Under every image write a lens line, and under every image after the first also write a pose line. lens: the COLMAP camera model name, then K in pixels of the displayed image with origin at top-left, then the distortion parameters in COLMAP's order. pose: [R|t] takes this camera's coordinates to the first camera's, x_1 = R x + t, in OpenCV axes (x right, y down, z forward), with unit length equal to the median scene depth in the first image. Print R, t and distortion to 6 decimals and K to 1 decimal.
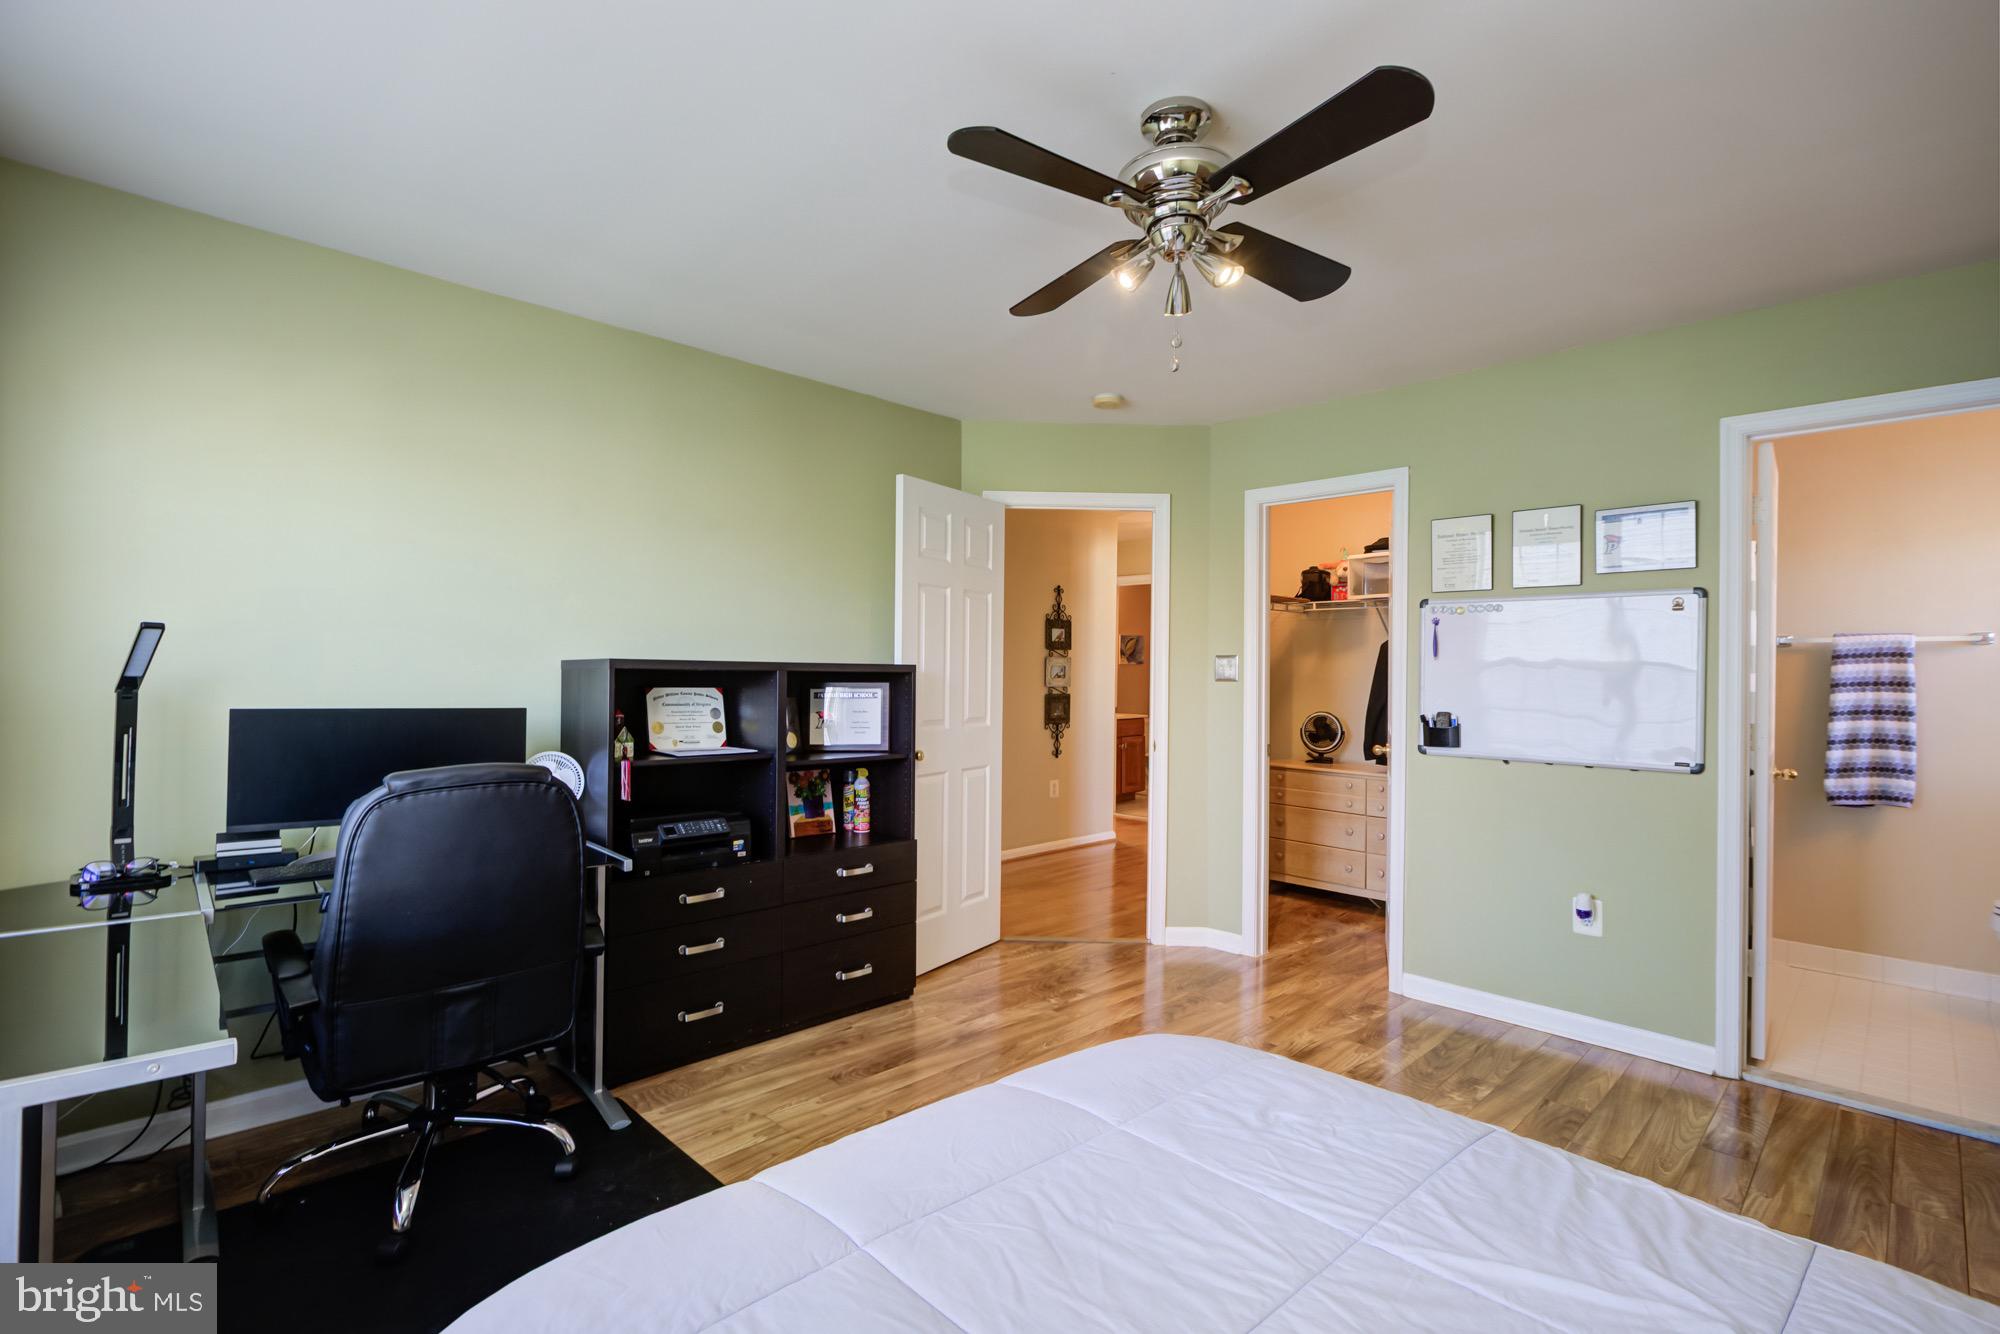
lens RADIAL K [[917.8, 0, 1012.0], [0, 917.8, 669.2], [0, 0, 1]] dist [0.012099, -0.000889]
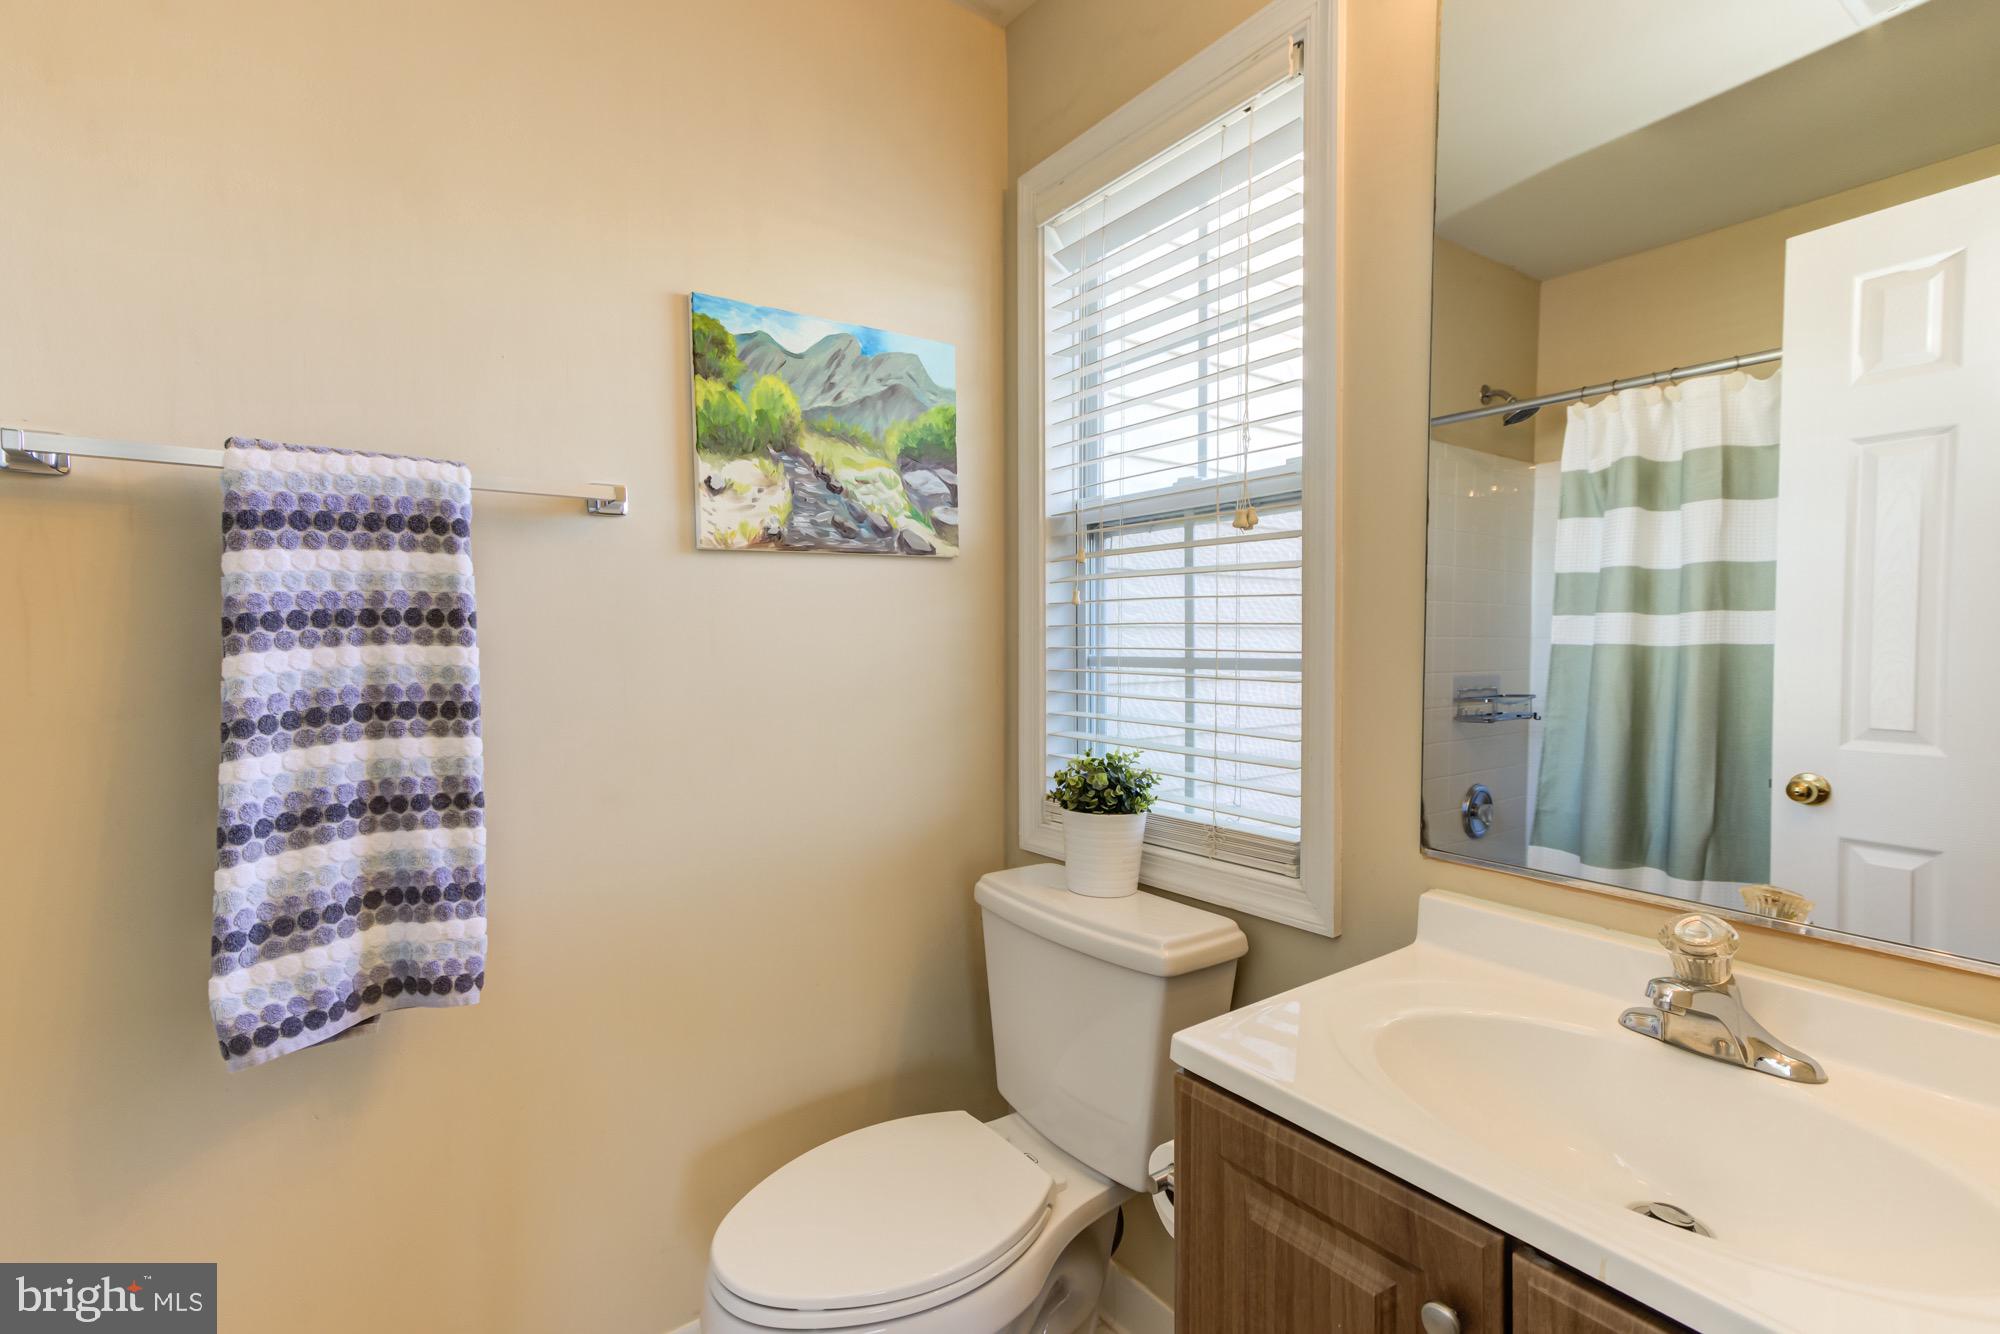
lens RADIAL K [[917.8, 0, 1013.6], [0, 917.8, 664.4], [0, 0, 1]] dist [0.012099, -0.000889]
pose [[0.103979, -0.044267, 0.993594, 0.655014], [-0.006644, 0.998956, 0.045202, 0.016149], [-0.994557, -0.011302, 0.103576, 0.760655]]
